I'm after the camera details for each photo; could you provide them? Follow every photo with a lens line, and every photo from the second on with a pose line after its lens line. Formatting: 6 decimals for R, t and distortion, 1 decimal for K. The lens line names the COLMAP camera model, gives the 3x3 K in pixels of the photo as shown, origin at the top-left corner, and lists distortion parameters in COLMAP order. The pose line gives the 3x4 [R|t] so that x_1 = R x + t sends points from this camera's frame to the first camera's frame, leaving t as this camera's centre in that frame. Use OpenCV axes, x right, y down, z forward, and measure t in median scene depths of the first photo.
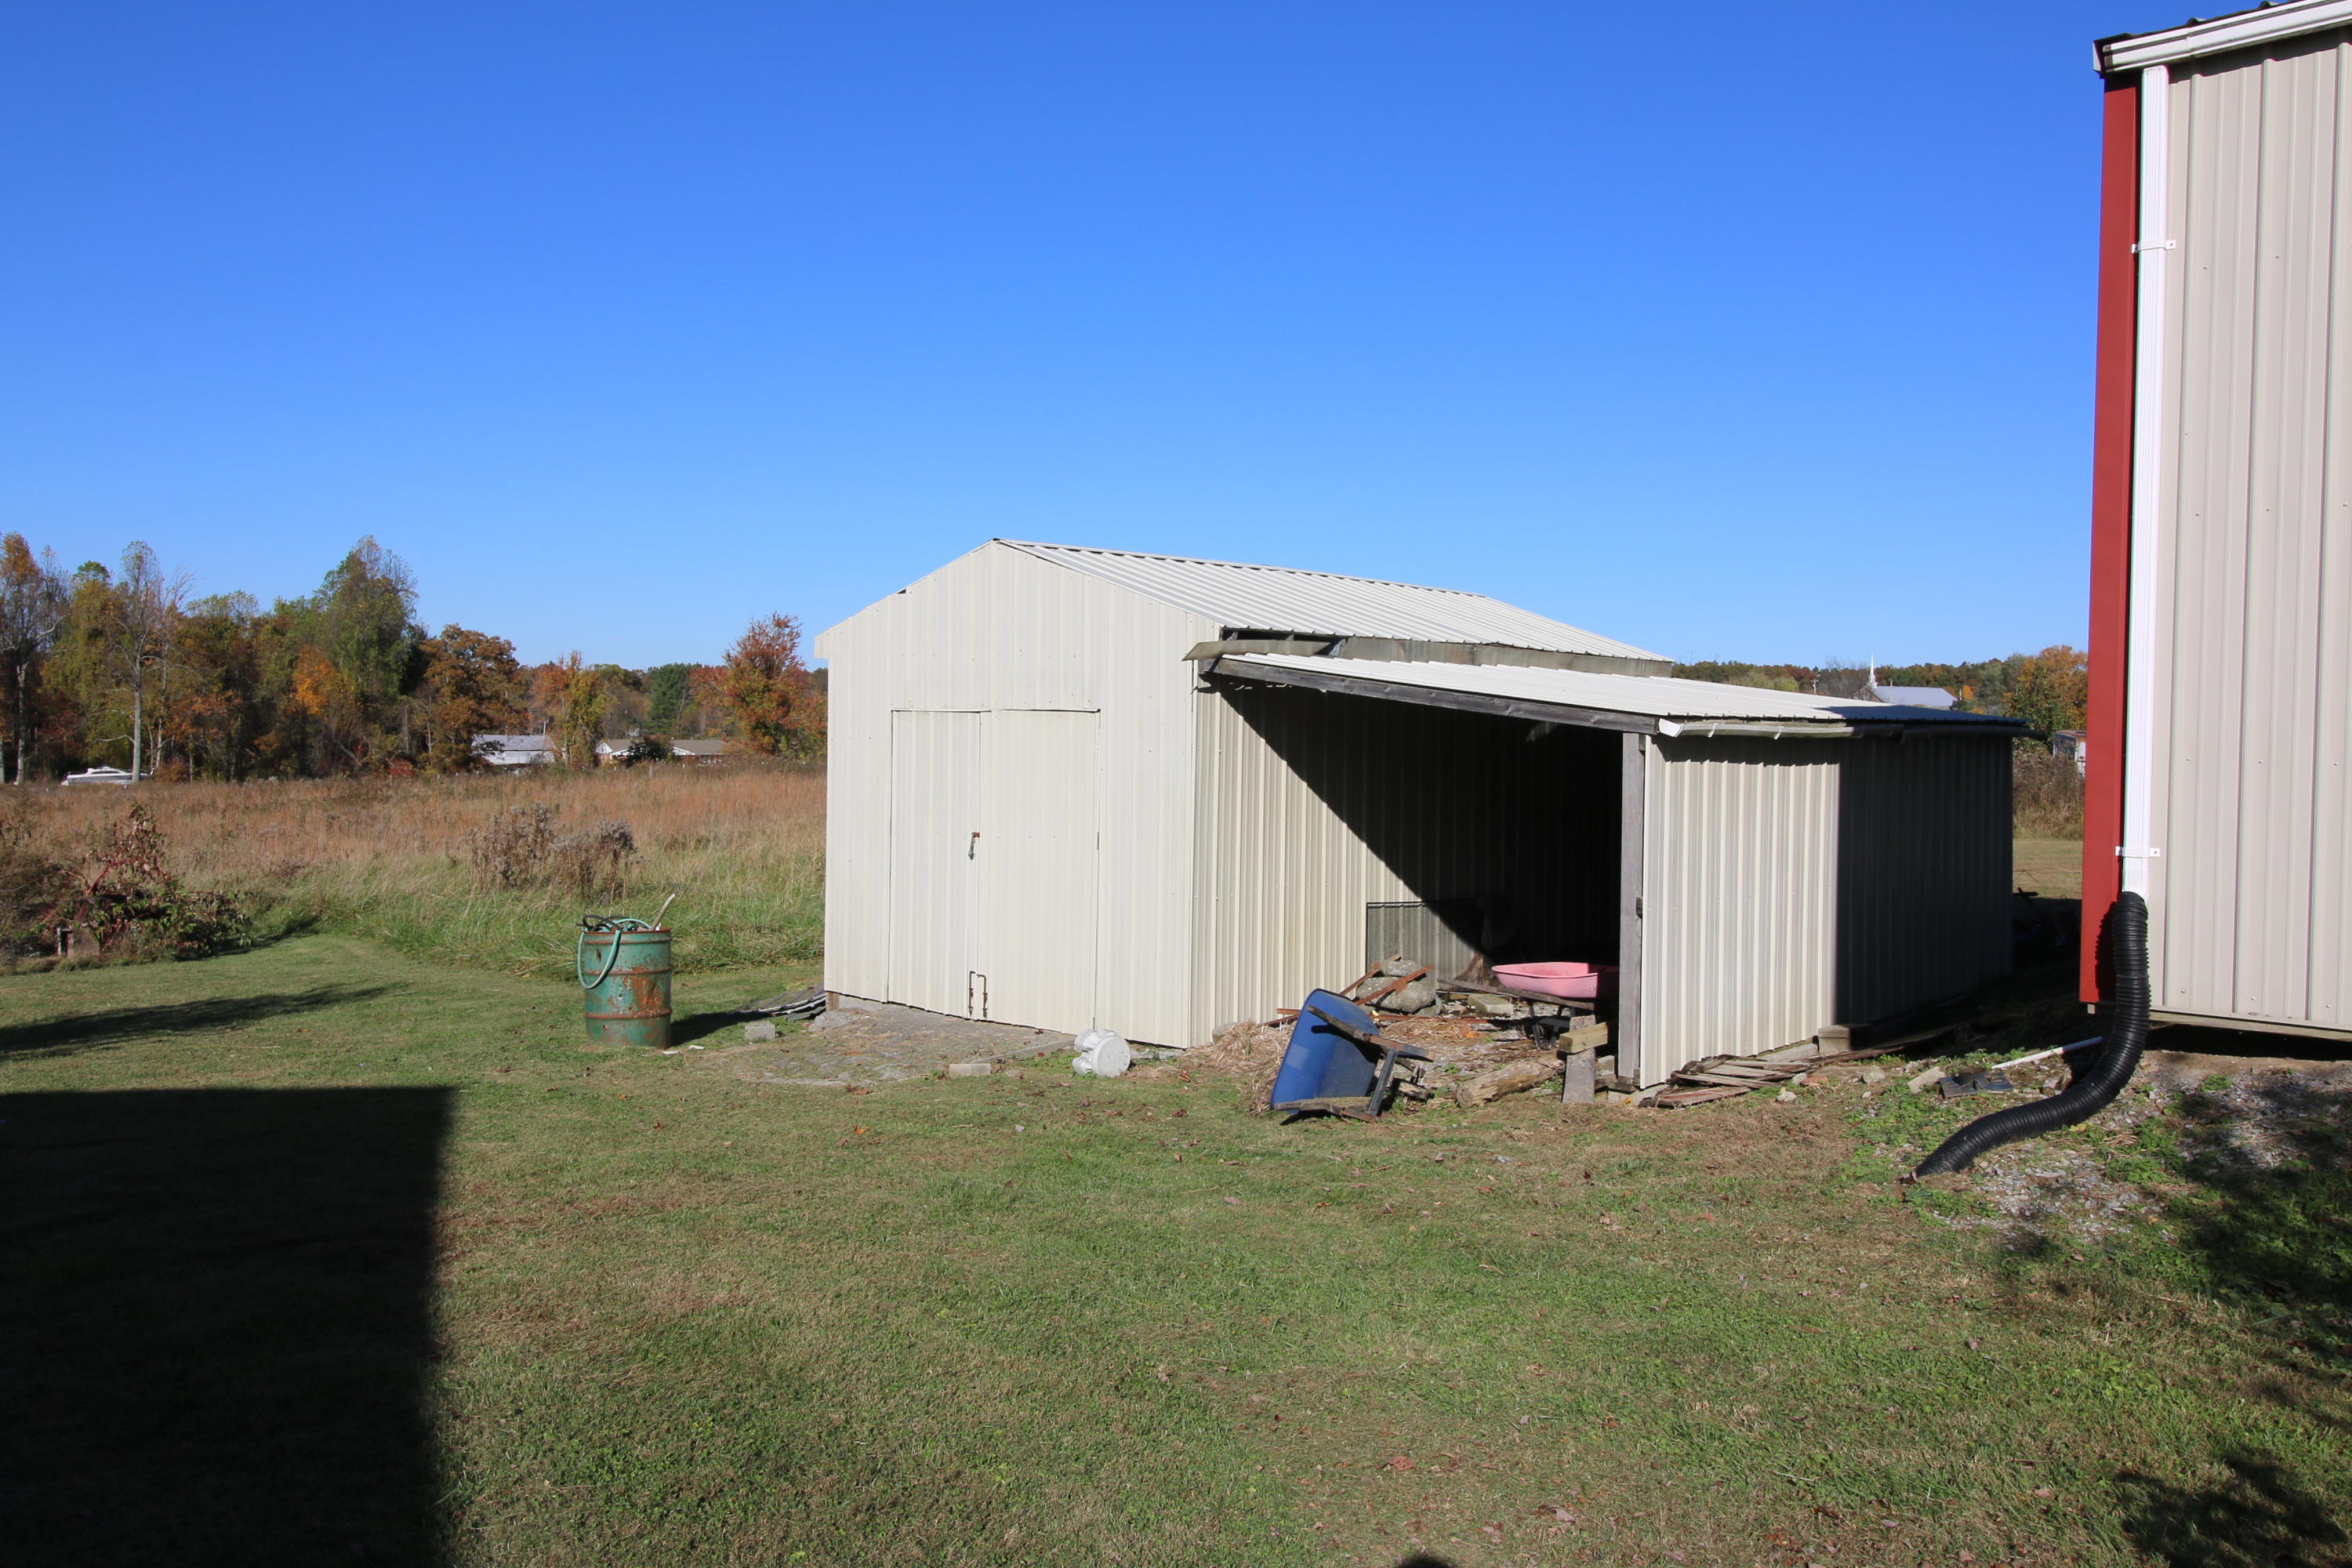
lens RADIAL K [[1793.6, 0, 1162.3], [0, 1793.6, 776.8], [0, 0, 1]] dist [0.006868, 0.002079]
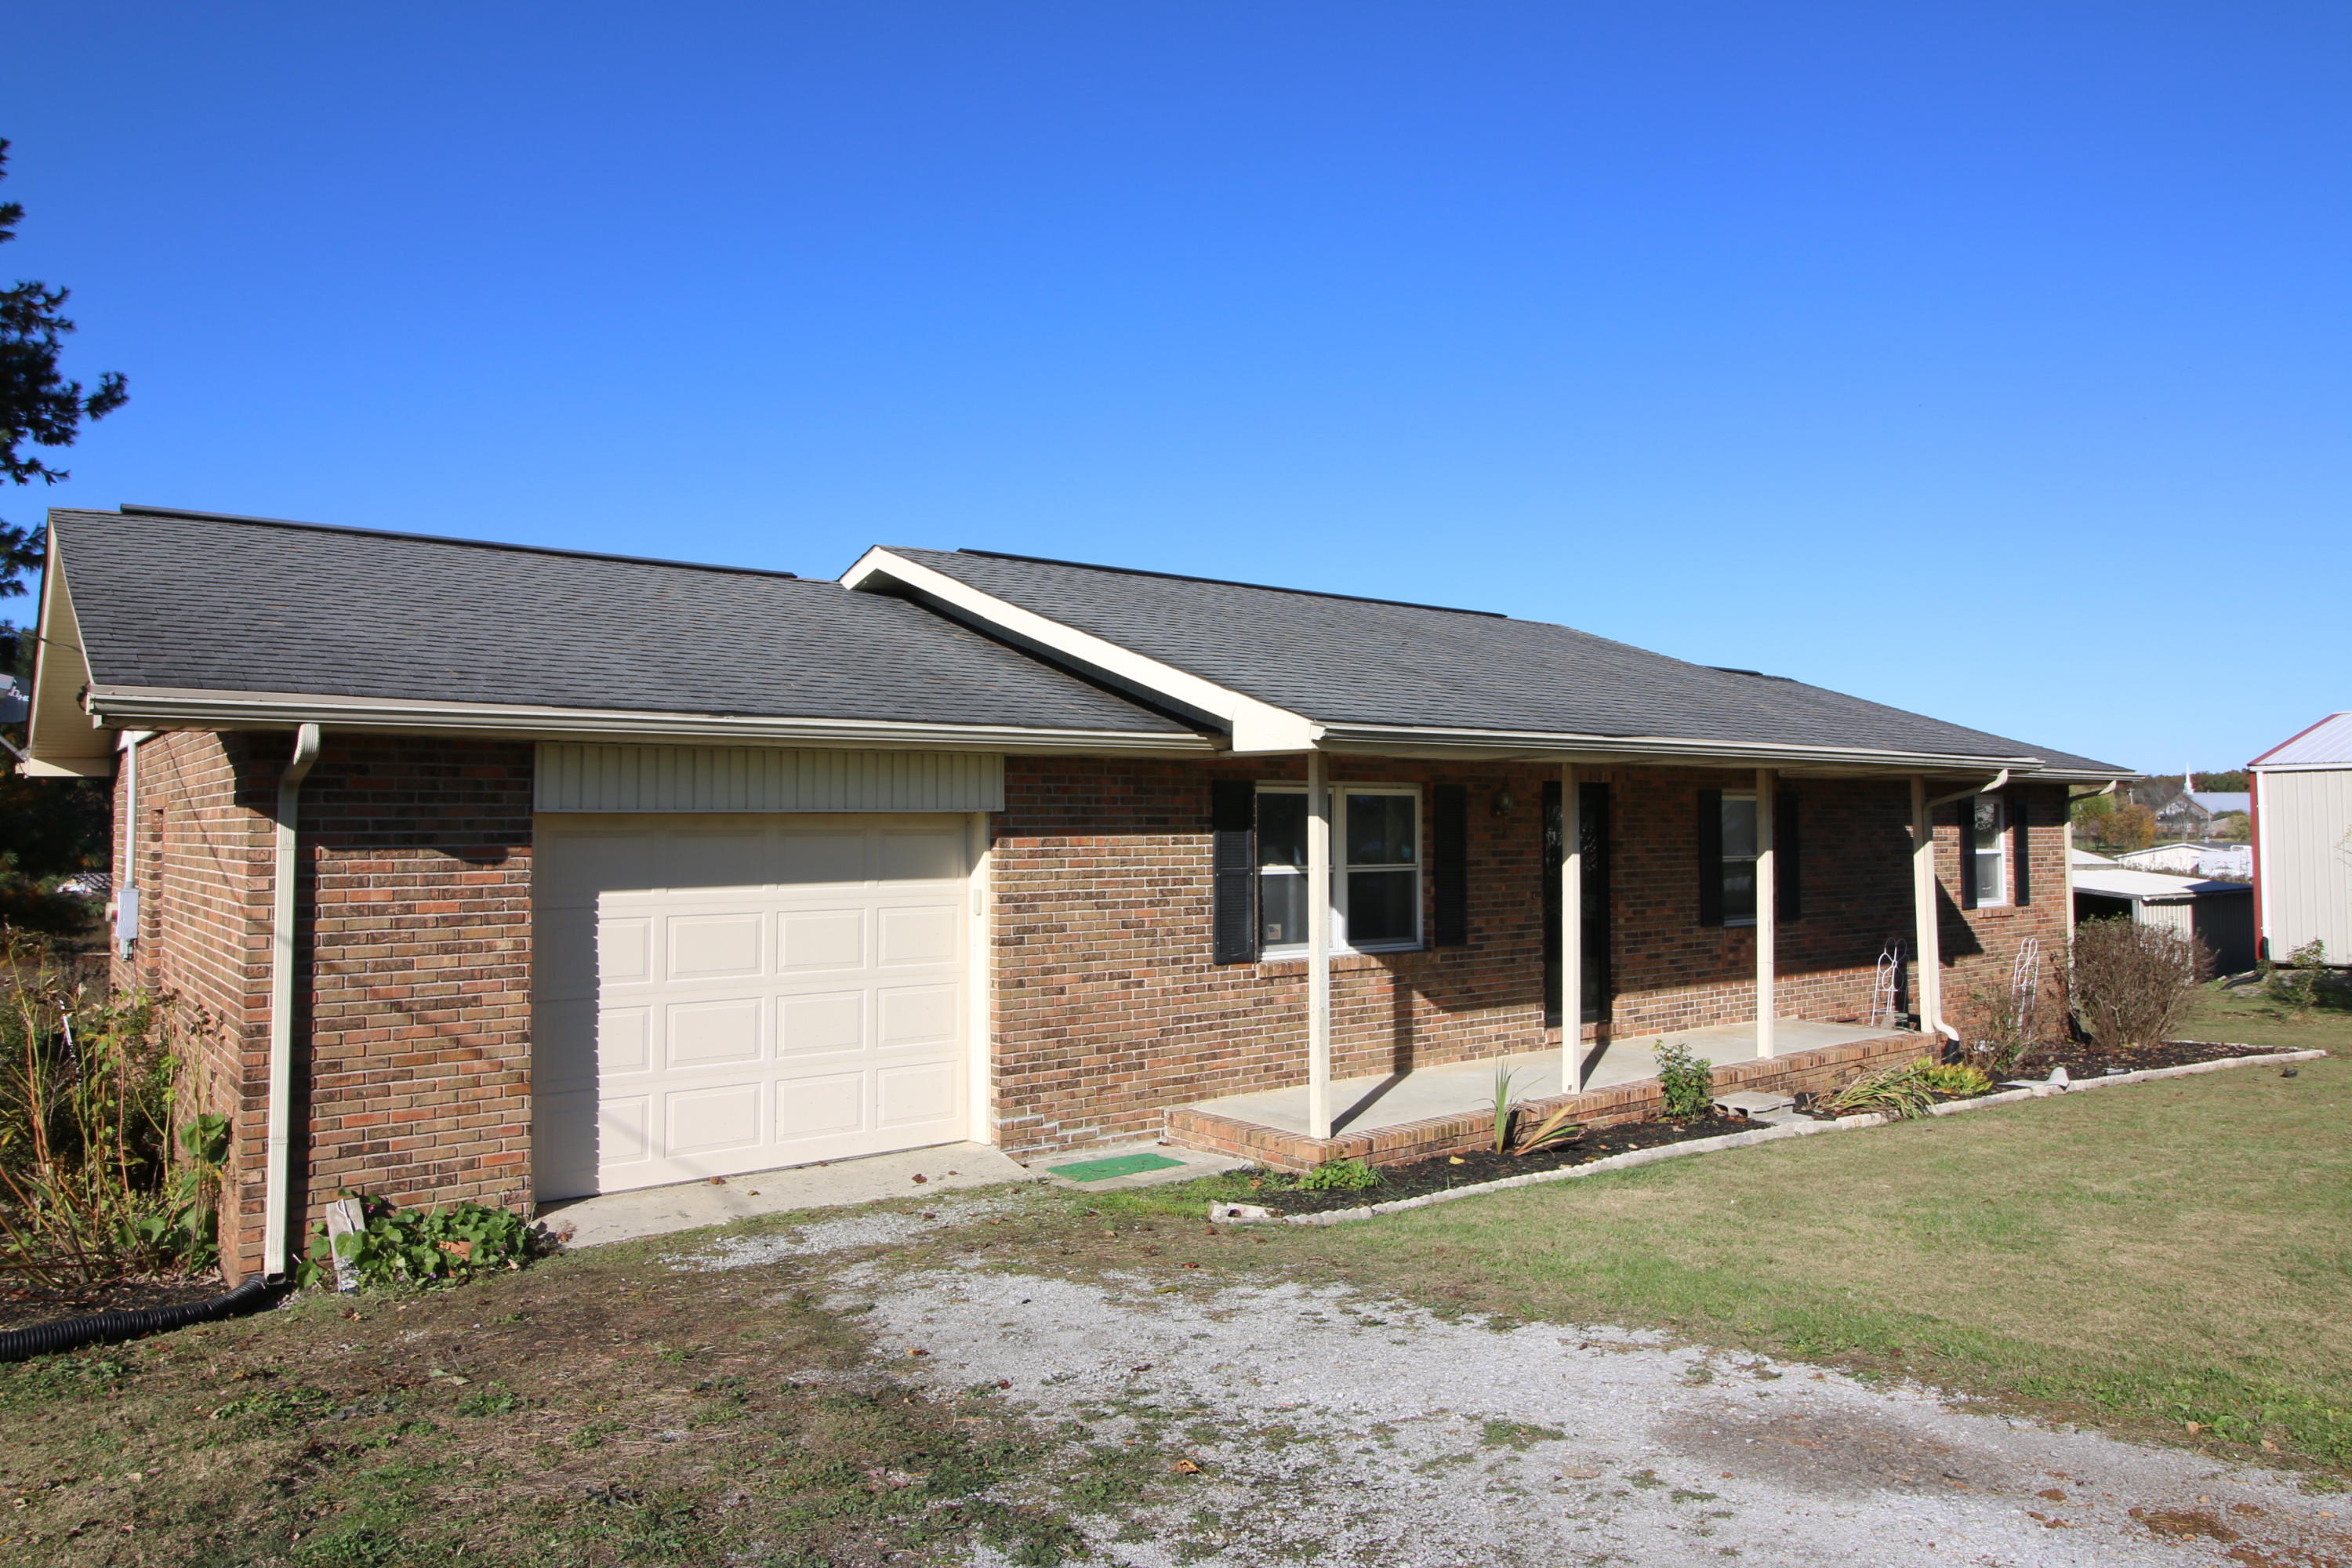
lens RADIAL K [[1580.8, 0, 1164.3], [0, 1580.8, 768.8], [0, 0, 1]] dist [0.009528, -0.010079]
pose [[0.980220, -0.029138, -0.195753, -0.057244], [0.014408, 0.996984, -0.076256, -0.003953], [0.197385, 0.071928, 0.977684, -0.142474]]
